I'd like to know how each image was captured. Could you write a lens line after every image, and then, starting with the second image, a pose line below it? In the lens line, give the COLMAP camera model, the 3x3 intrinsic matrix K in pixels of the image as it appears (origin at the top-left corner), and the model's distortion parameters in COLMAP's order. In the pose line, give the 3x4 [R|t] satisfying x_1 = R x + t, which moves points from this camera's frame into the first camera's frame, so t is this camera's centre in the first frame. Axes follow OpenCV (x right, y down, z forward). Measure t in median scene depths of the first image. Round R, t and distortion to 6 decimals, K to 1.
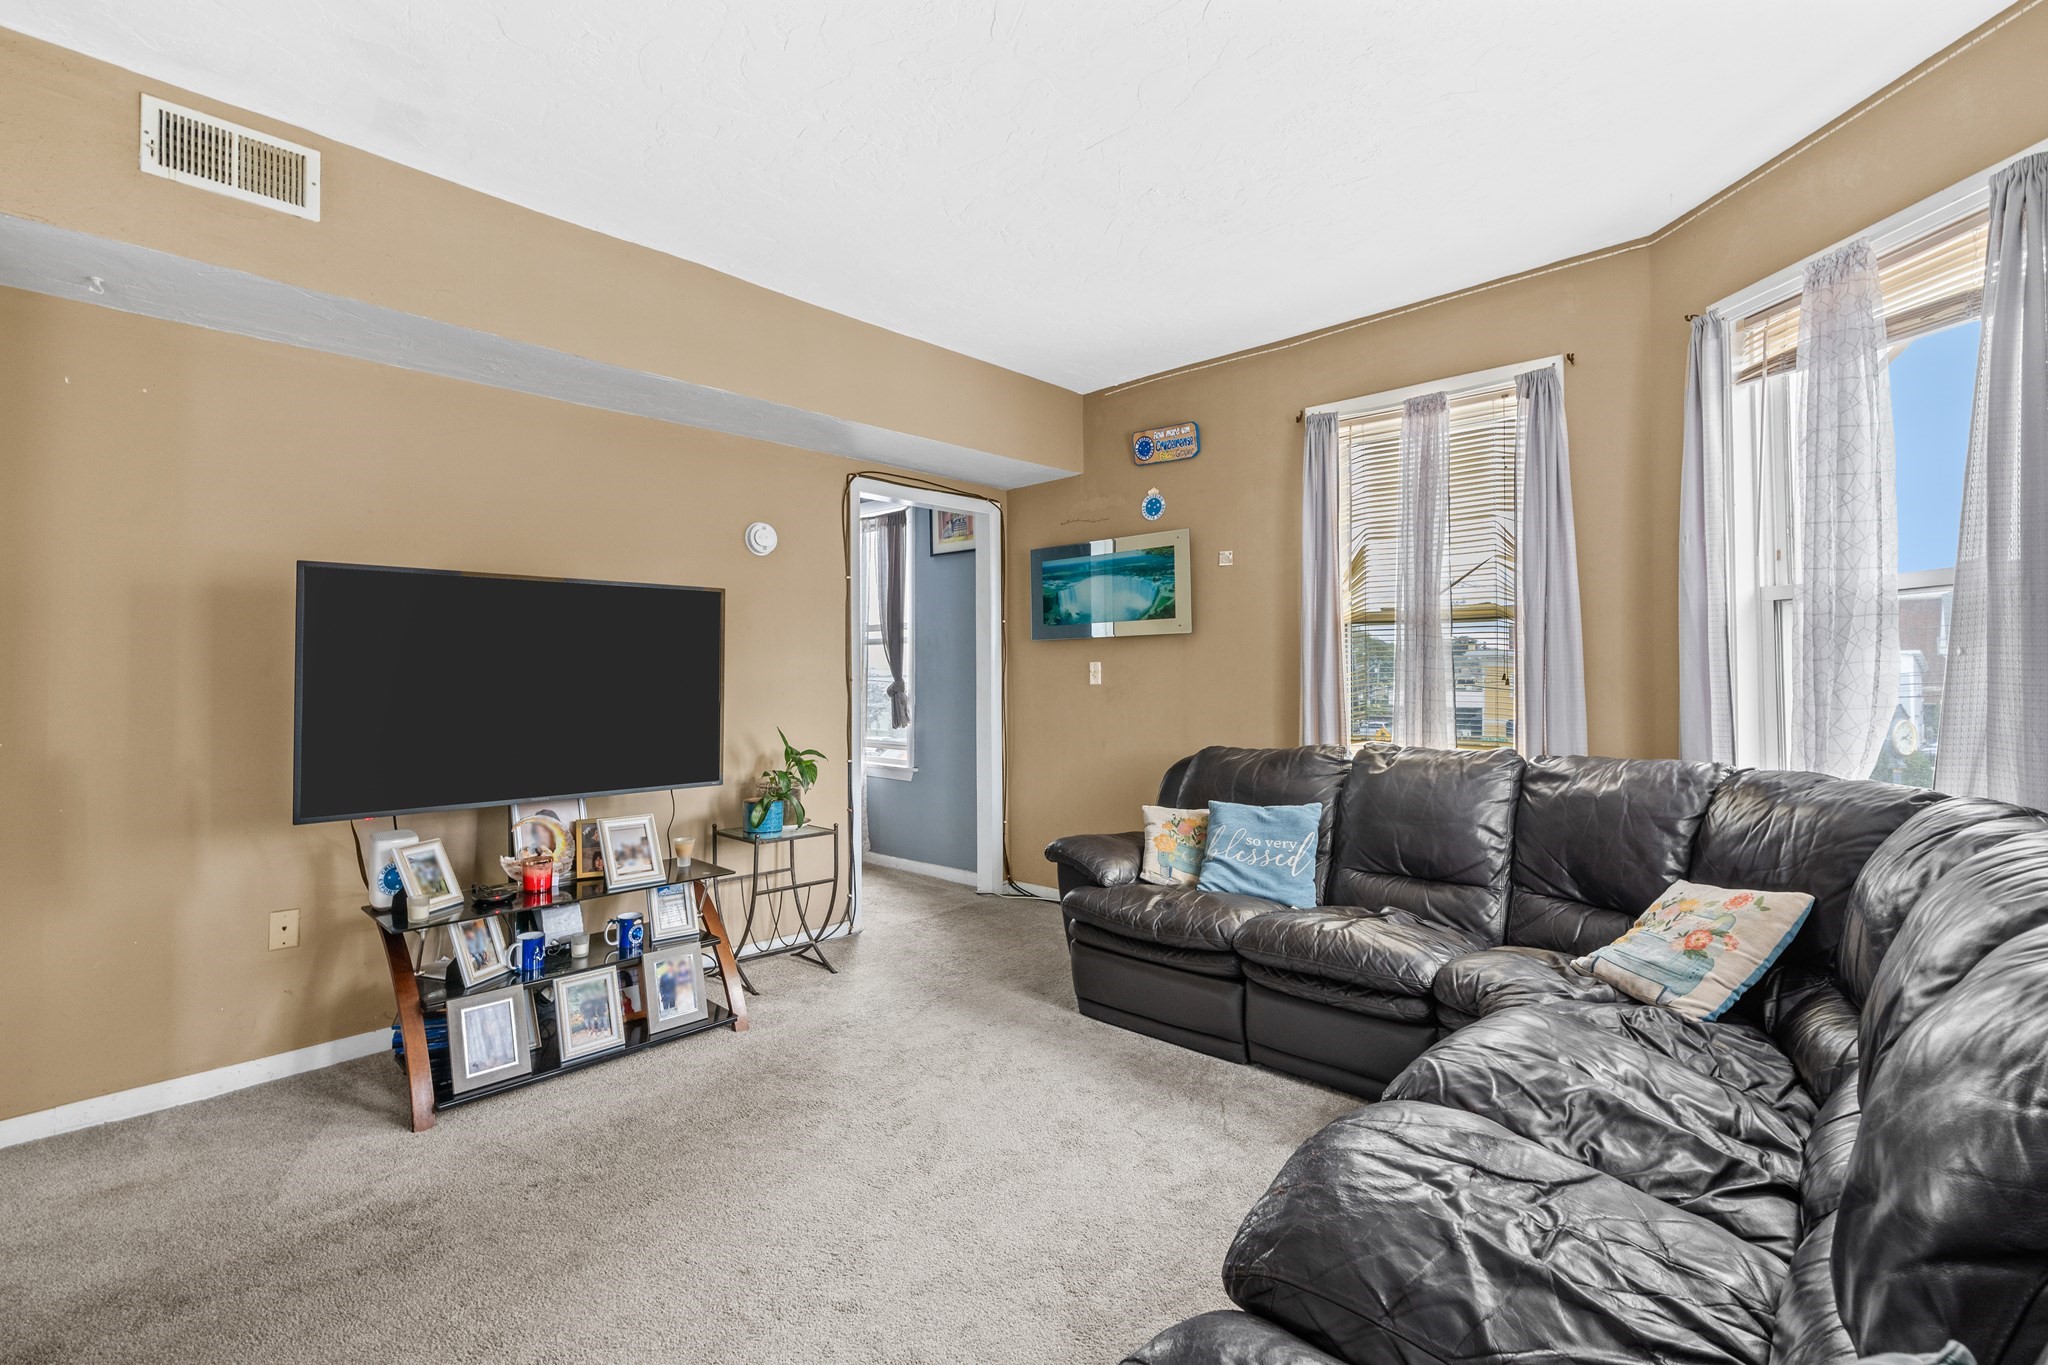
lens RADIAL K [[919.1, 0, 1024.3], [0, 919.1, 657.2], [0, 0, 1]] dist [0.000390, 0.000493]
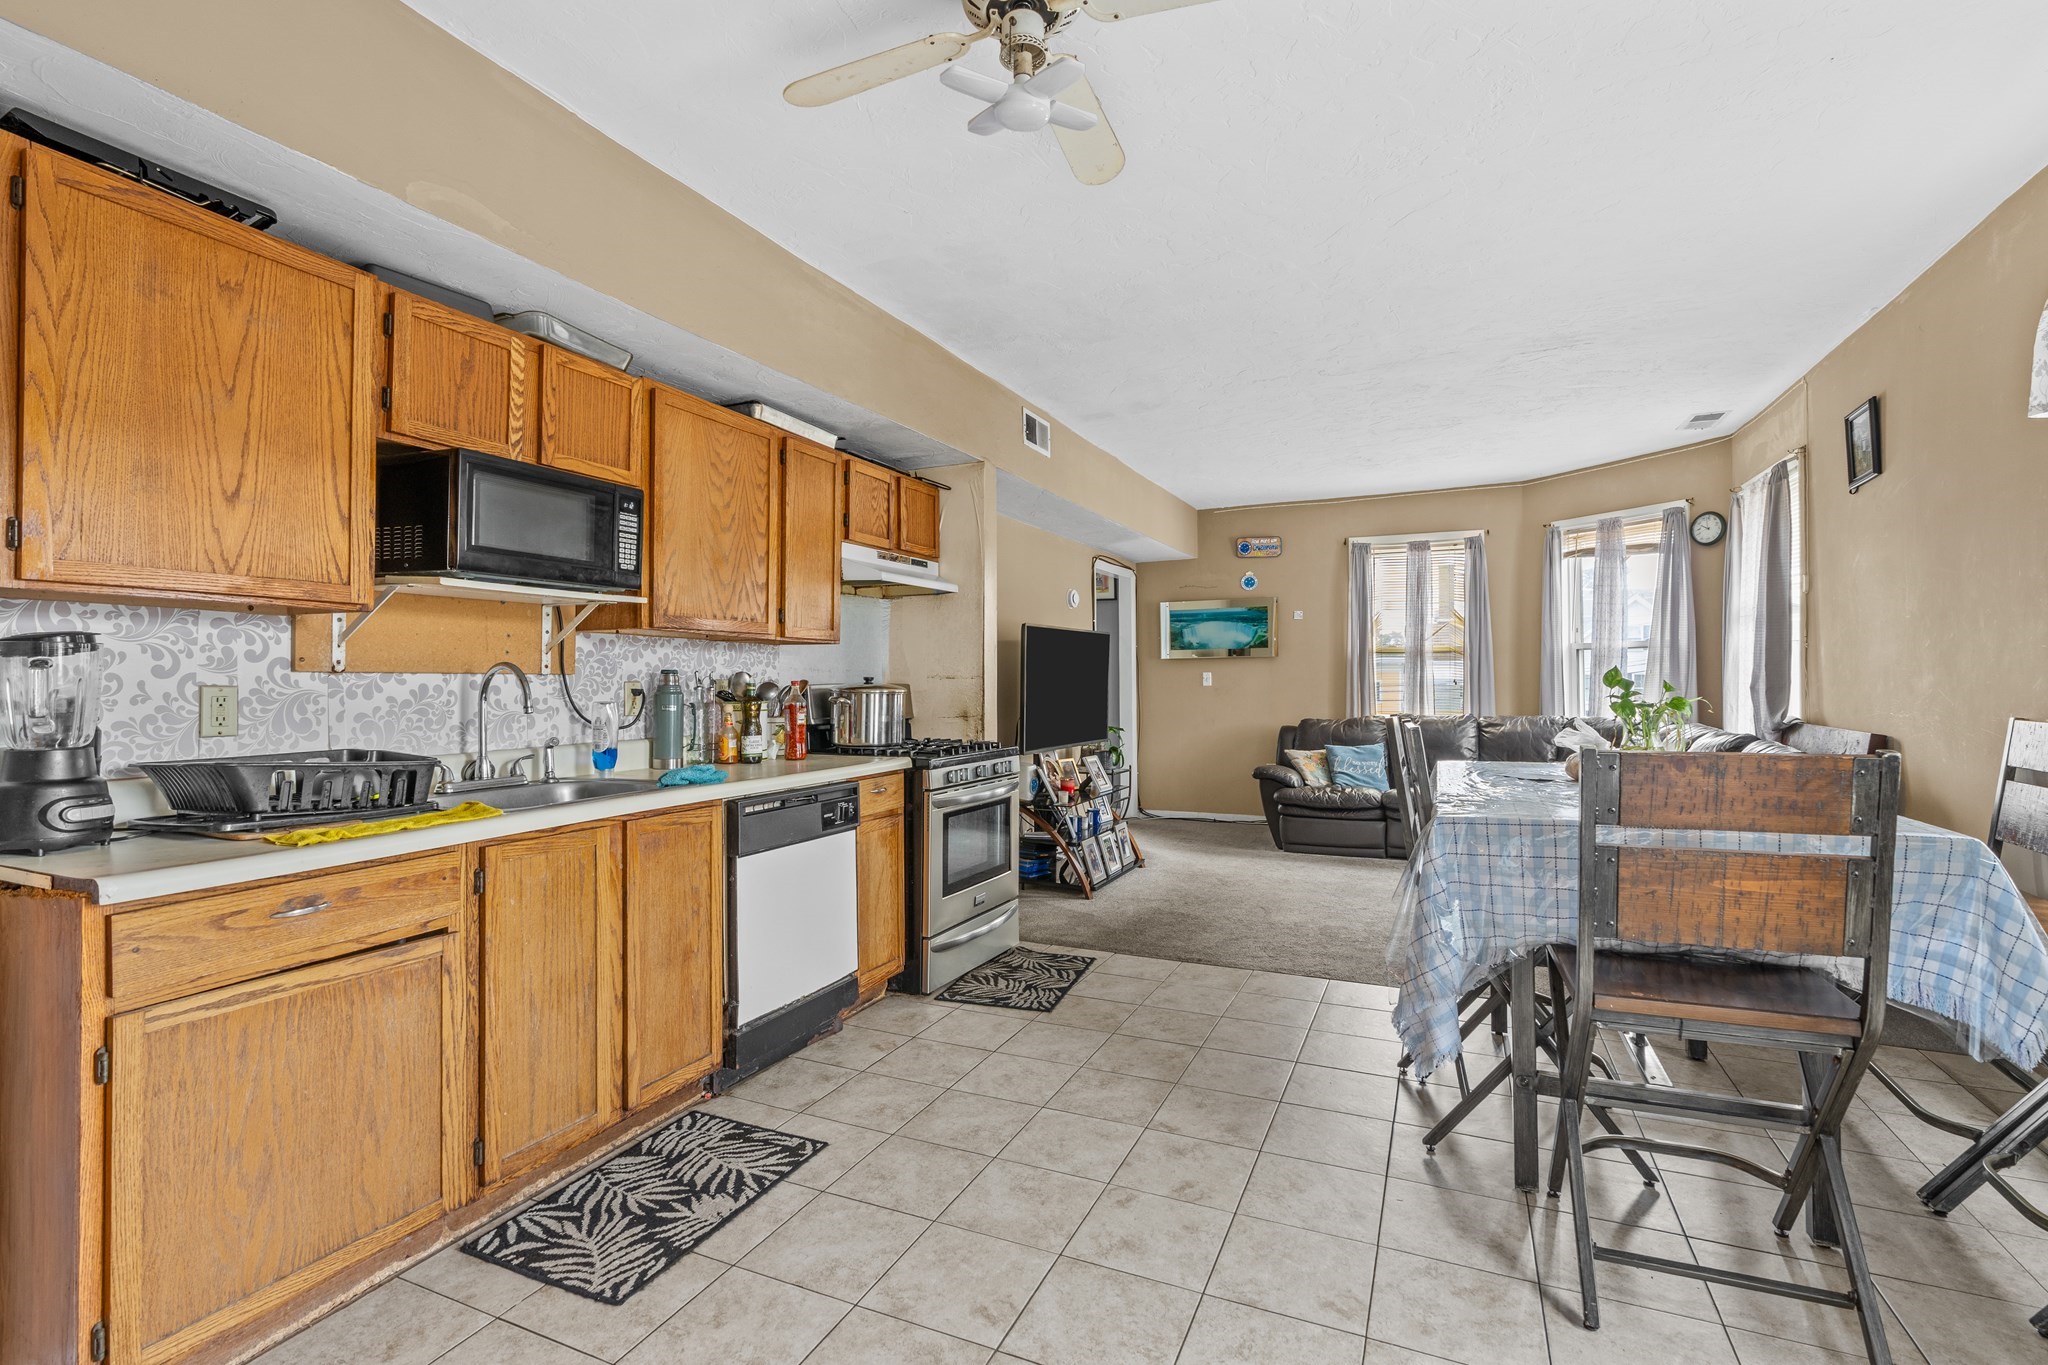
lens RADIAL K [[910.9, 0, 1042.8], [0, 910.9, 671.3], [0, 0, 1]] dist [0.000422, 0.000094]
pose [[0.946498, 0.005380, 0.322665, -0.997507], [-0.007536, 0.999957, 0.005432, -0.004659], [-0.322621, -0.007573, 0.946498, -0.631684]]
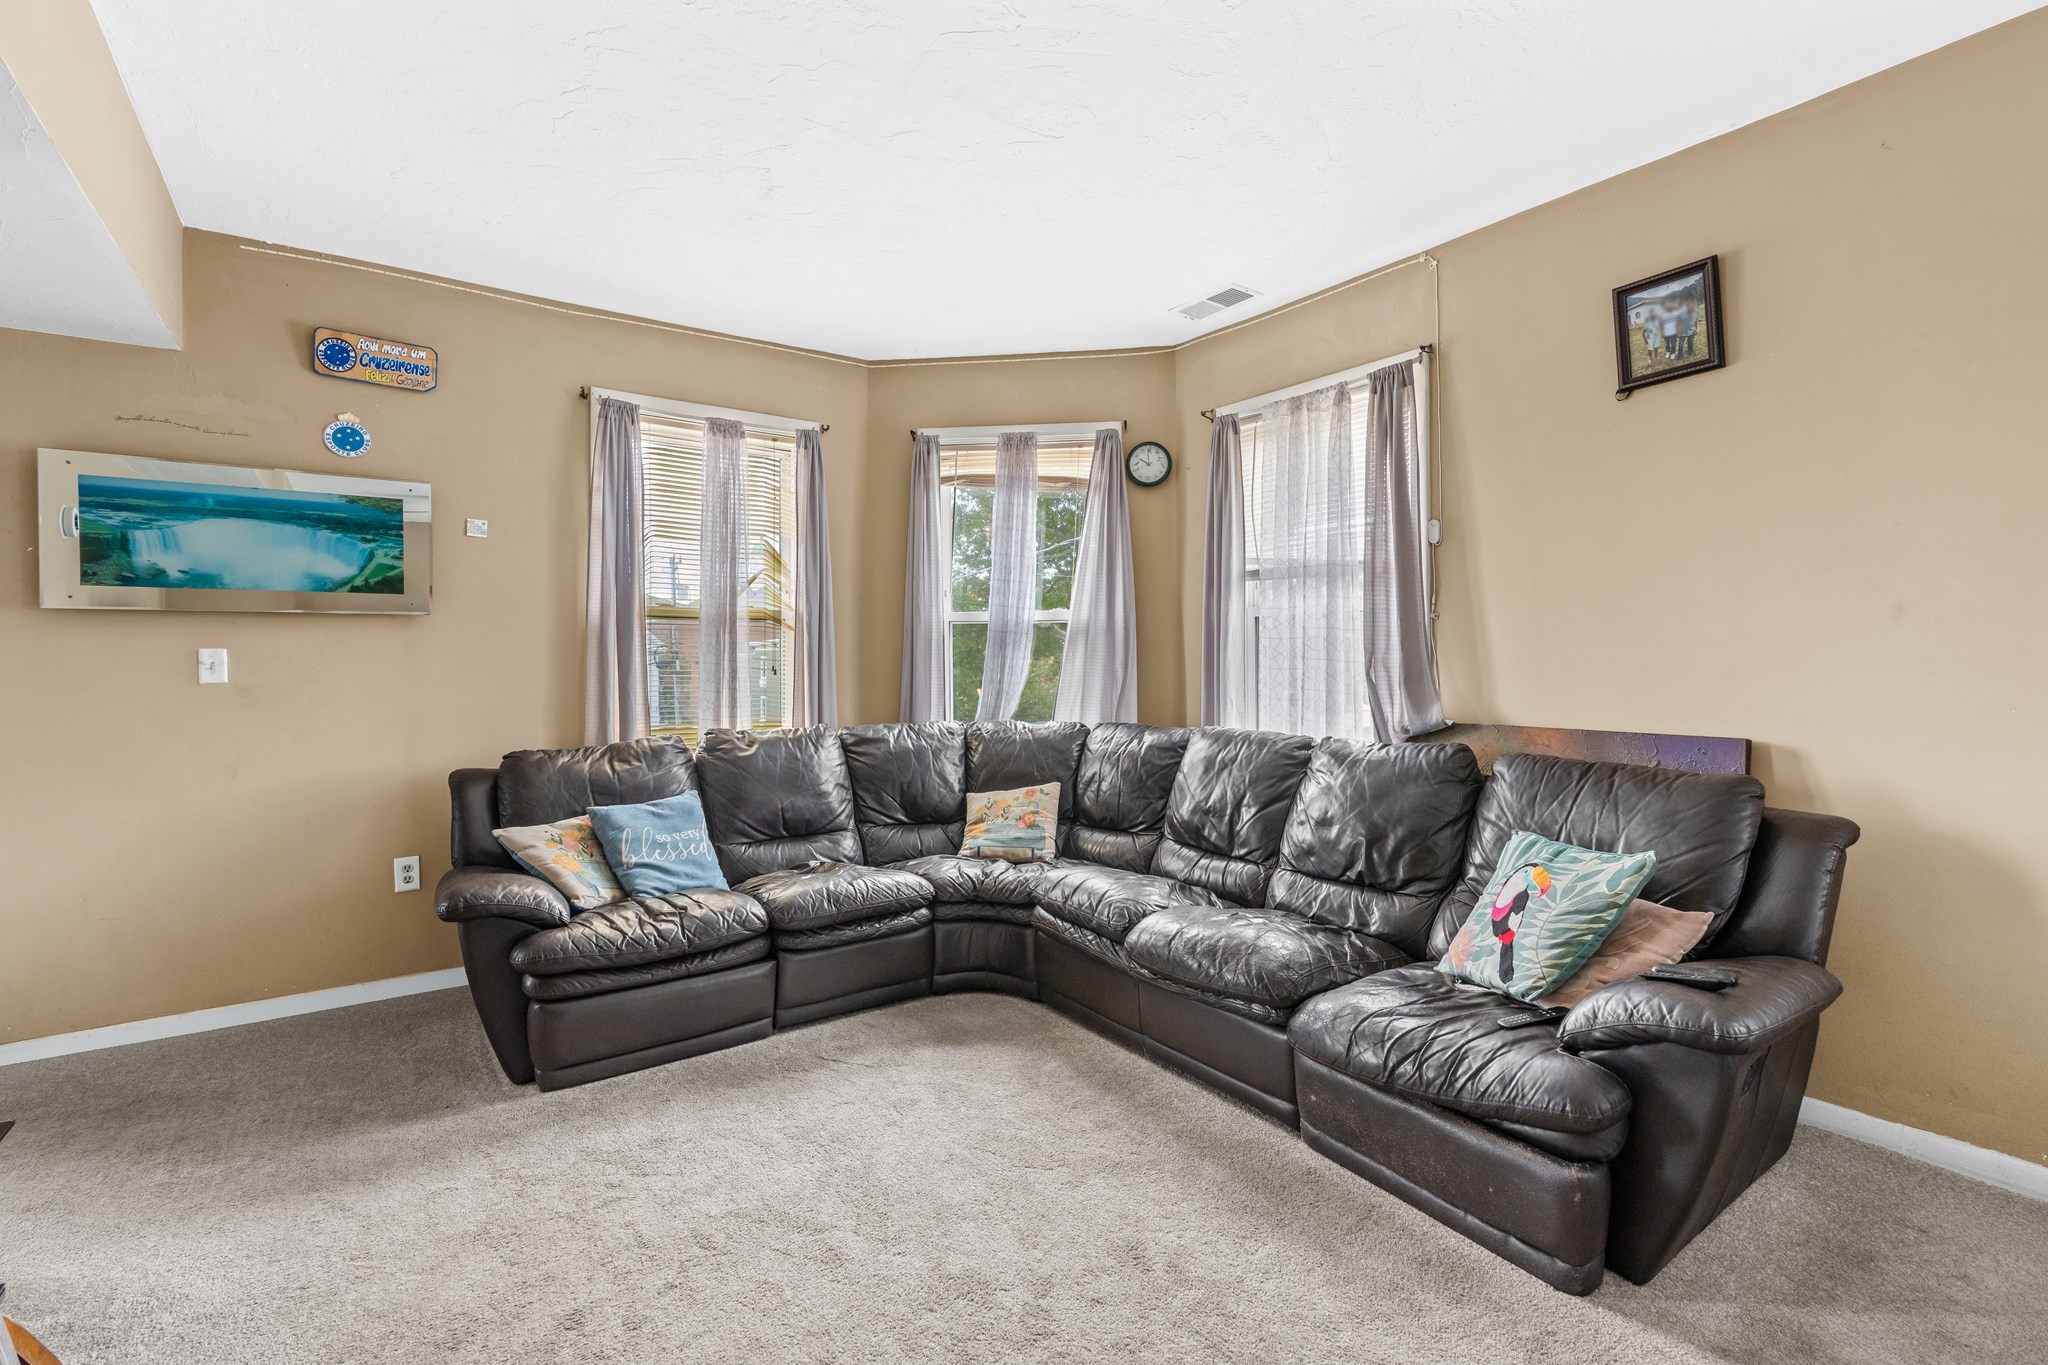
lens RADIAL K [[919.1, 0, 1024.3], [0, 919.1, 657.2], [0, 0, 1]] dist [0.000390, 0.000493]
pose [[0.203653, 0.013208, 0.978954, -0.598215], [-0.012898, 0.999858, -0.010807, 0.014825], [-0.978958, -0.010426, 0.203795, 0.413424]]
